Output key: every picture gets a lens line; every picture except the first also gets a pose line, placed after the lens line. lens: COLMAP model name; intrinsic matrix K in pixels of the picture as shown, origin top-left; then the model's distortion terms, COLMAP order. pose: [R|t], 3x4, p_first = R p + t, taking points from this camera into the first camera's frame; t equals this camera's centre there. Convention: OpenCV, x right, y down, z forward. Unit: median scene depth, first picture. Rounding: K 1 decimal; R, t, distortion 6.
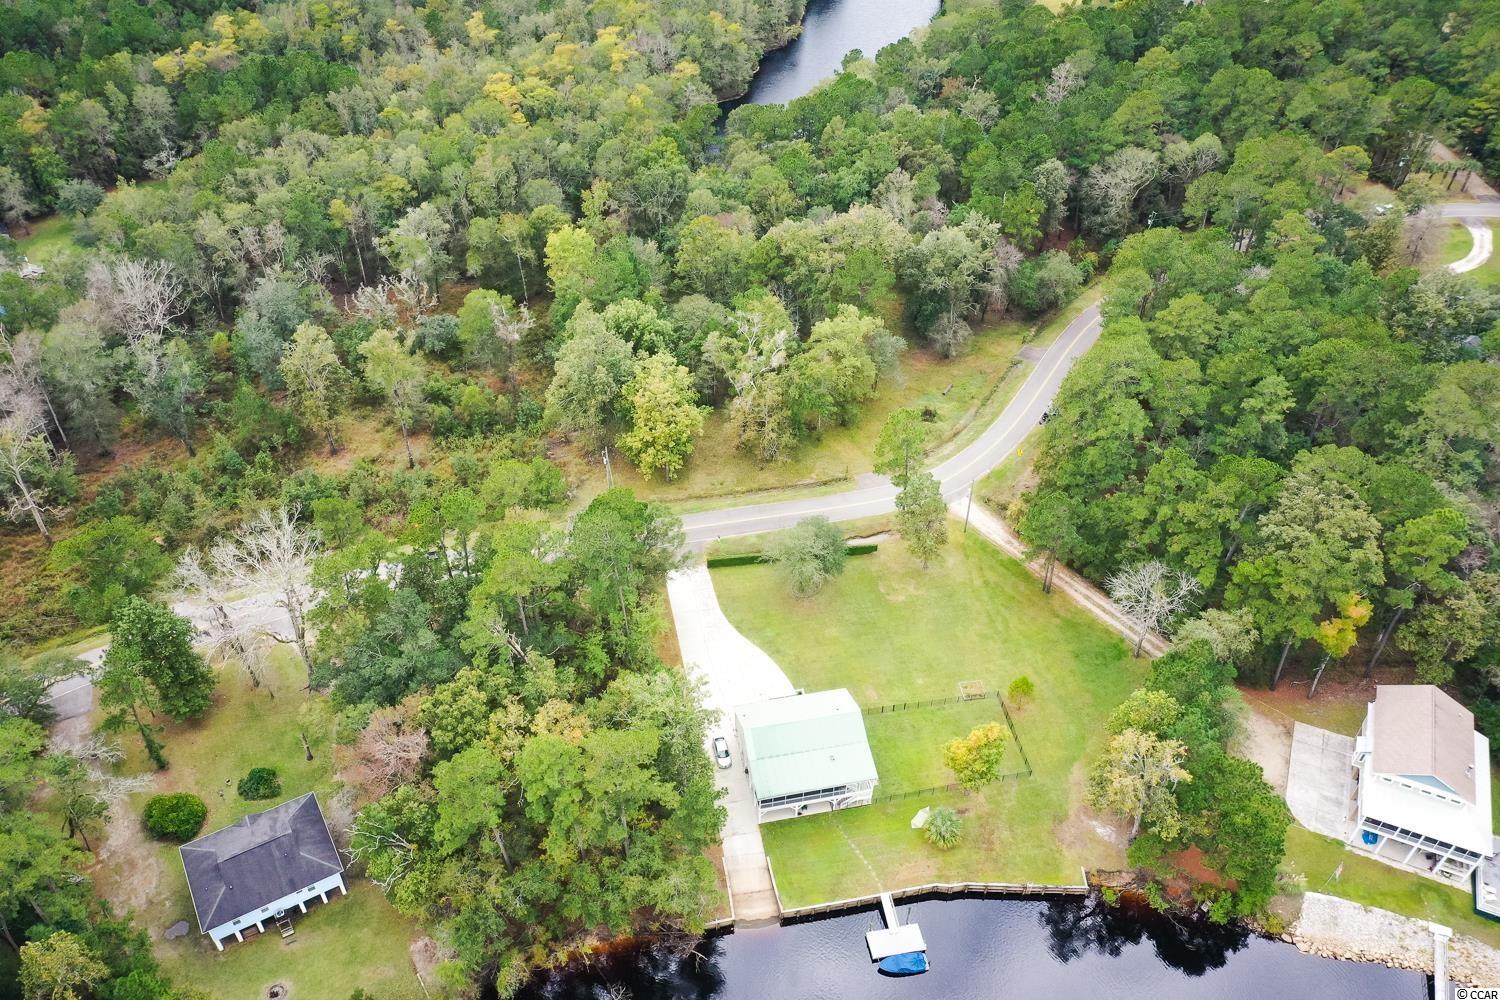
lens RADIAL K [[1179.8, 0, 746.4], [0, 1179.8, 511.9], [0, 0, 1]] dist [-0.015106, 0.010464]
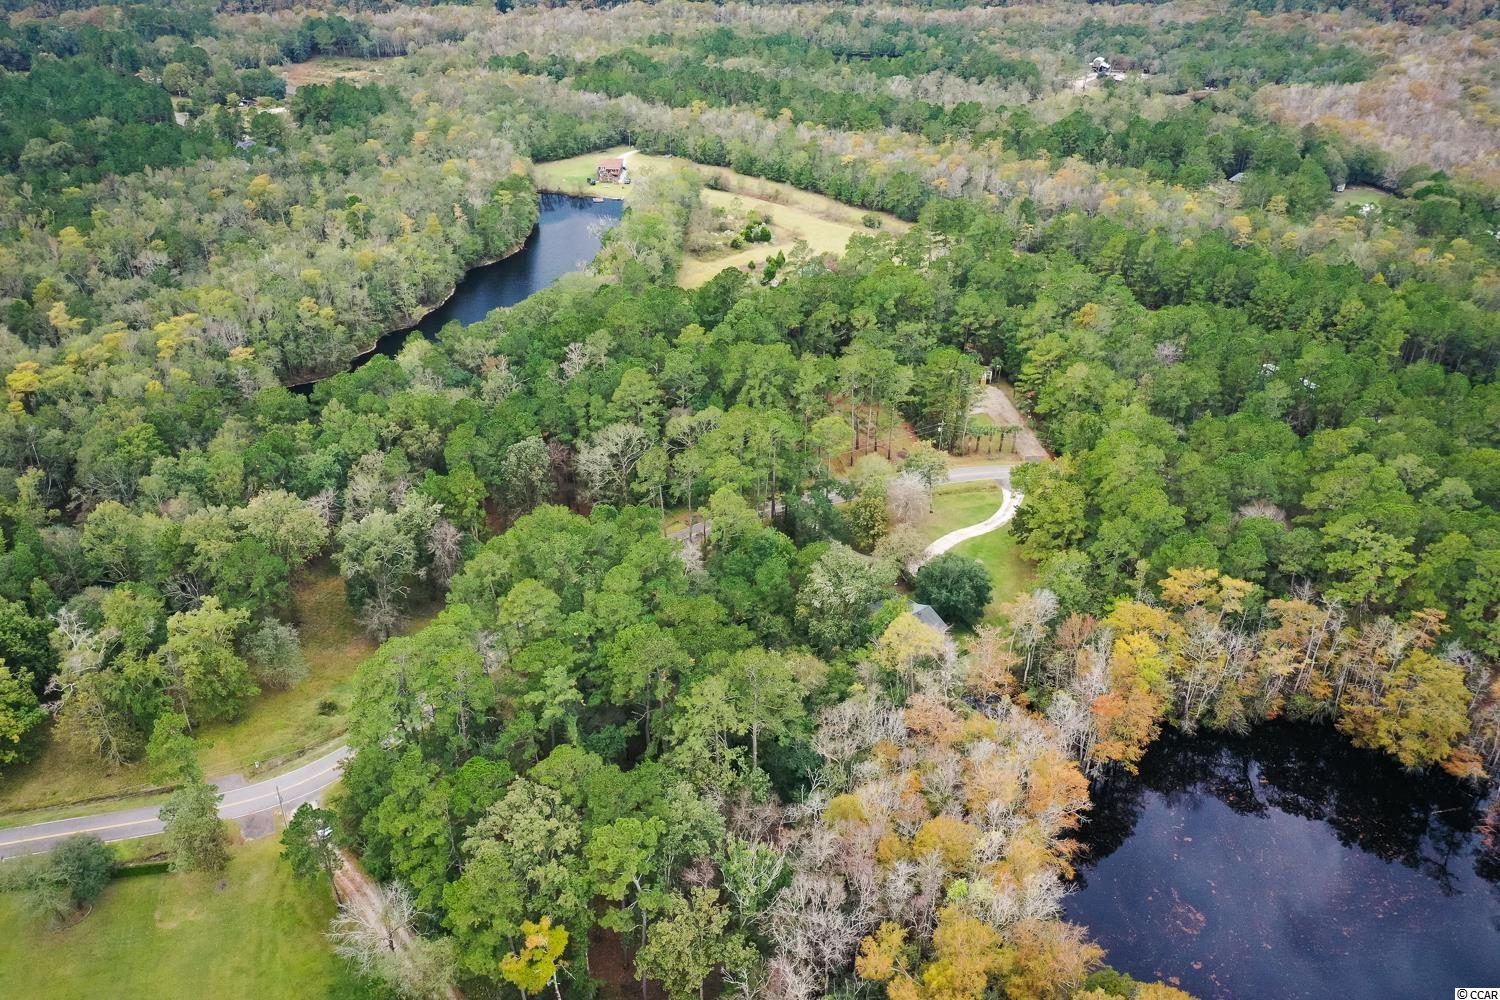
lens RADIAL K [[1179.8, 0, 743.8], [0, 1179.8, 509.1], [0, 0, 1]] dist [-0.015106, 0.010464]
pose [[0.999205, -0.023309, 0.032340, 0.452633], [0.029504, 0.977954, -0.206725, -0.032438], [-0.026808, 0.207515, 0.977865, 0.038578]]
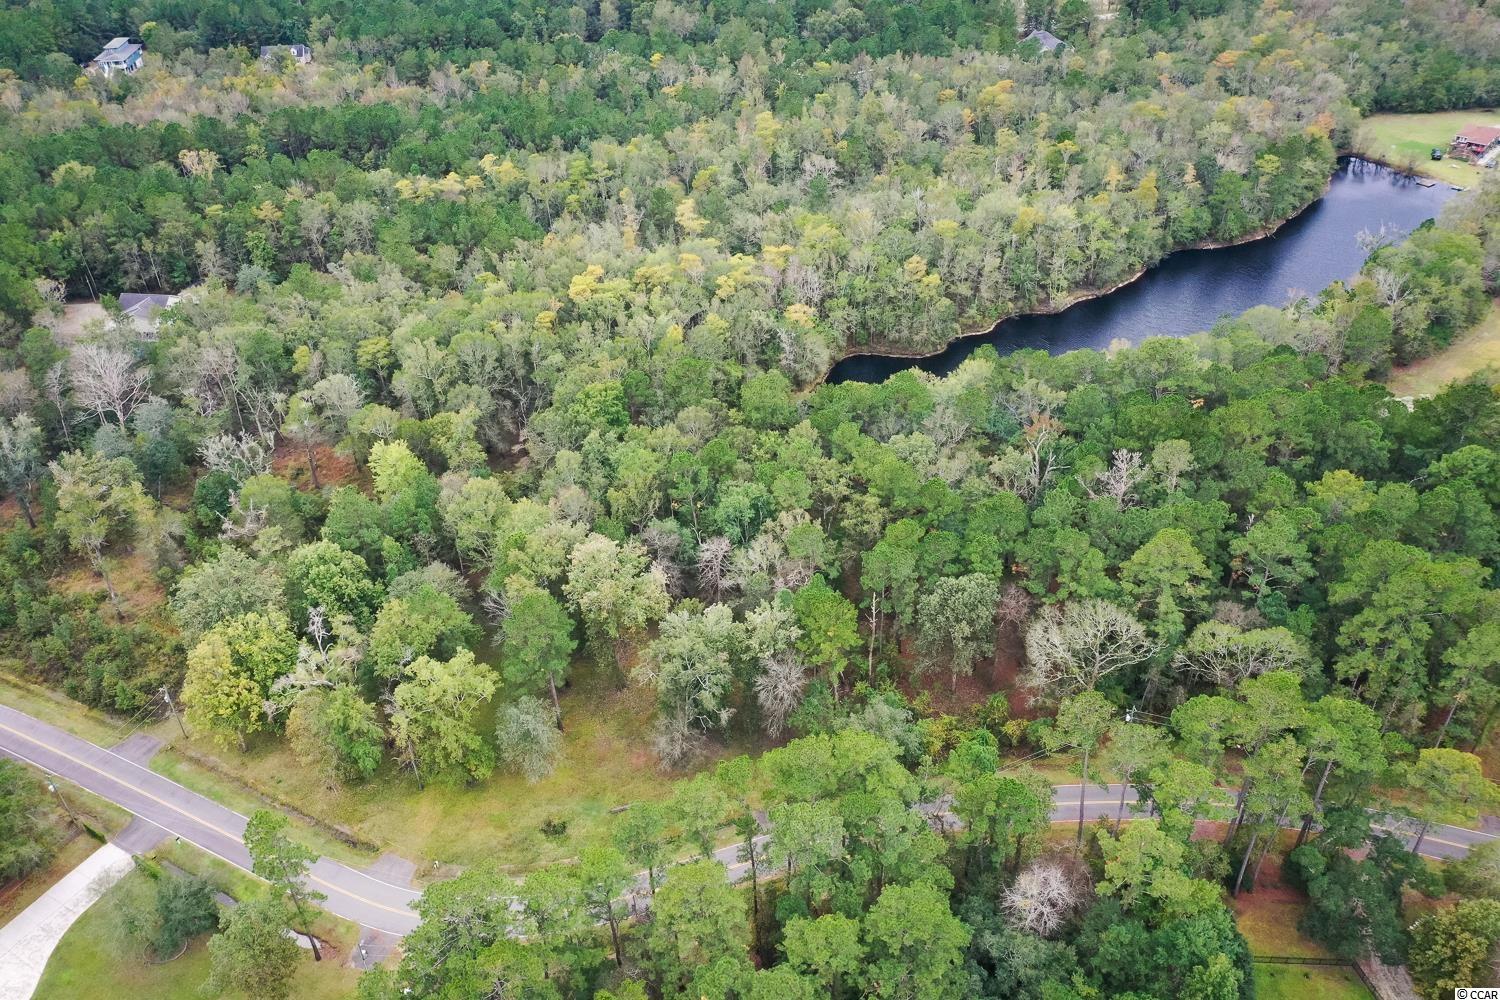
lens RADIAL K [[1179.8, 0, 742.5], [0, 1179.8, 493.8], [0, 0, 1]] dist [-0.015106, 0.010464]
pose [[0.760242, 0.342177, -0.552220, 0.580079], [-0.403042, 0.915101, 0.012165, -0.329779], [0.509500, 0.213320, 0.833609, 0.382489]]
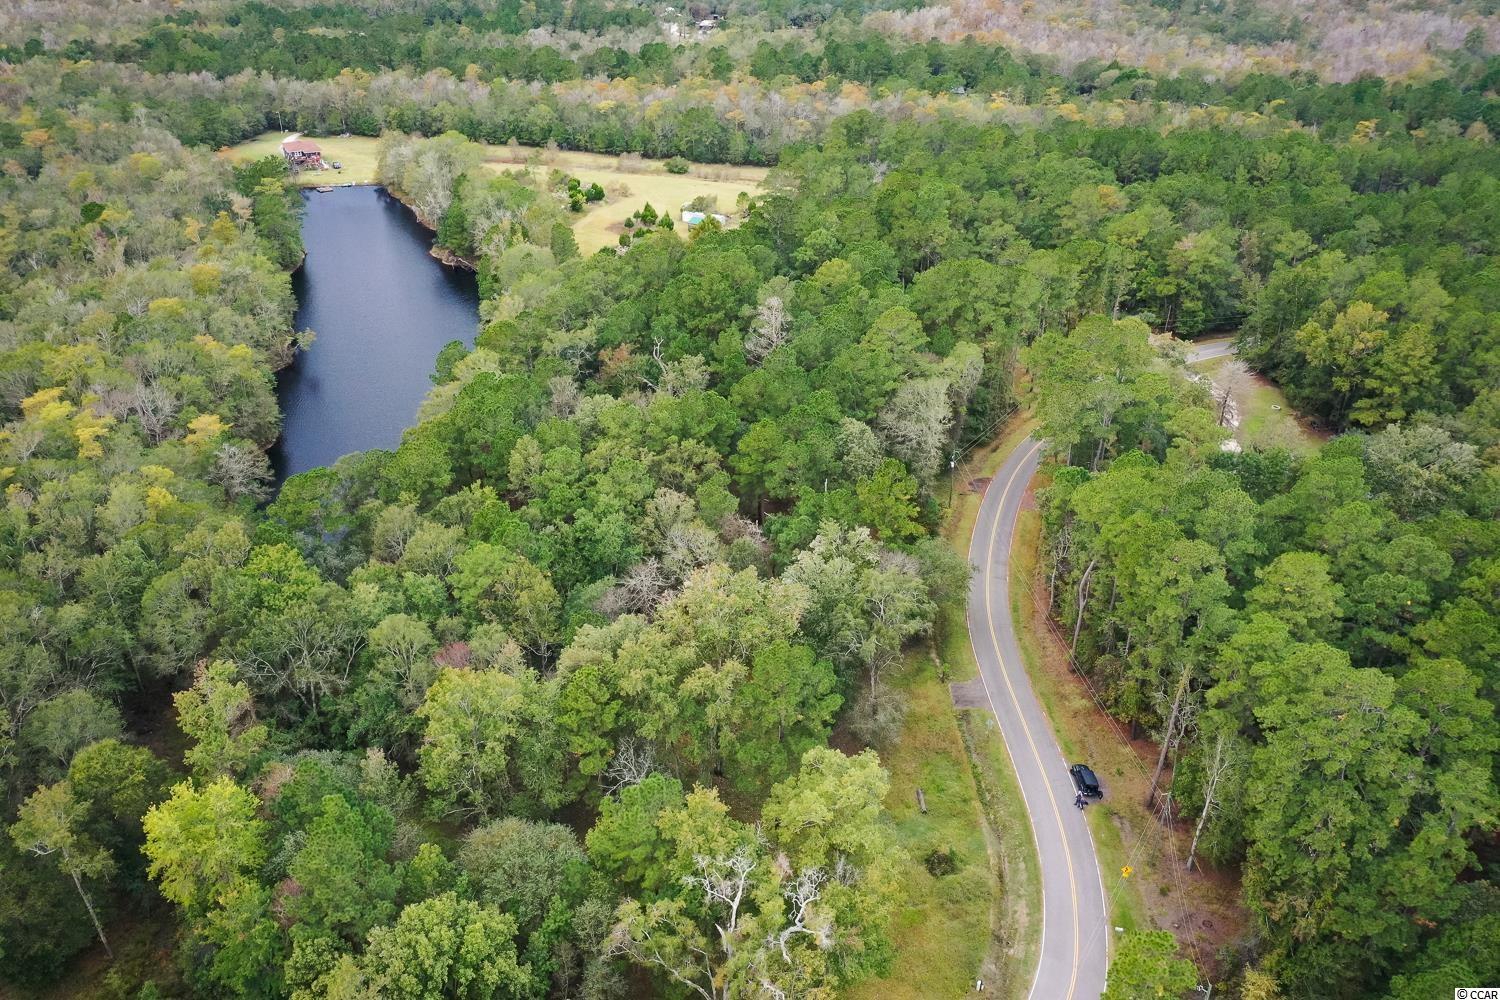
lens RADIAL K [[1179.8, 0, 753.2], [0, 1179.8, 507.2], [0, 0, 1]] dist [-0.015106, 0.010464]
pose [[0.838117, -0.270483, 0.473707, -0.155900], [0.364170, 0.923989, -0.116726, -0.209790], [-0.406128, 0.270340, 0.872913, 0.463430]]
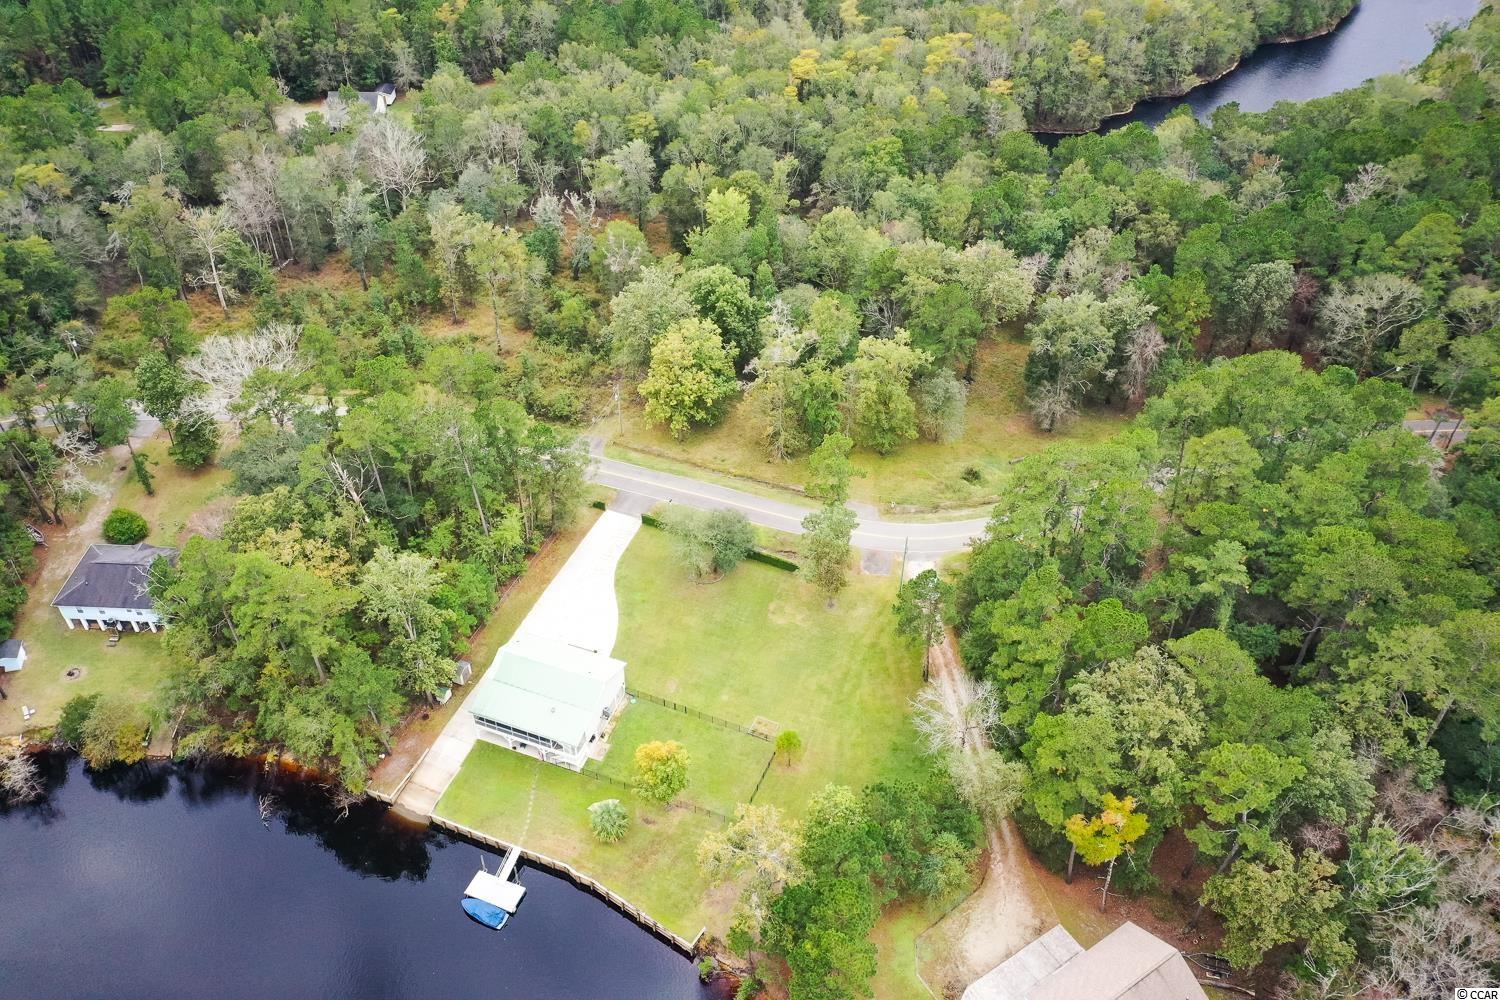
lens RADIAL K [[1179.8, 0, 746.2], [0, 1179.8, 498.7], [0, 0, 1]] dist [-0.015106, 0.010464]
pose [[0.837232, 0.348465, -0.421443, 0.395807], [-0.358485, 0.931718, 0.058220, -0.054212], [0.412953, 0.102337, 0.904984, 0.092213]]
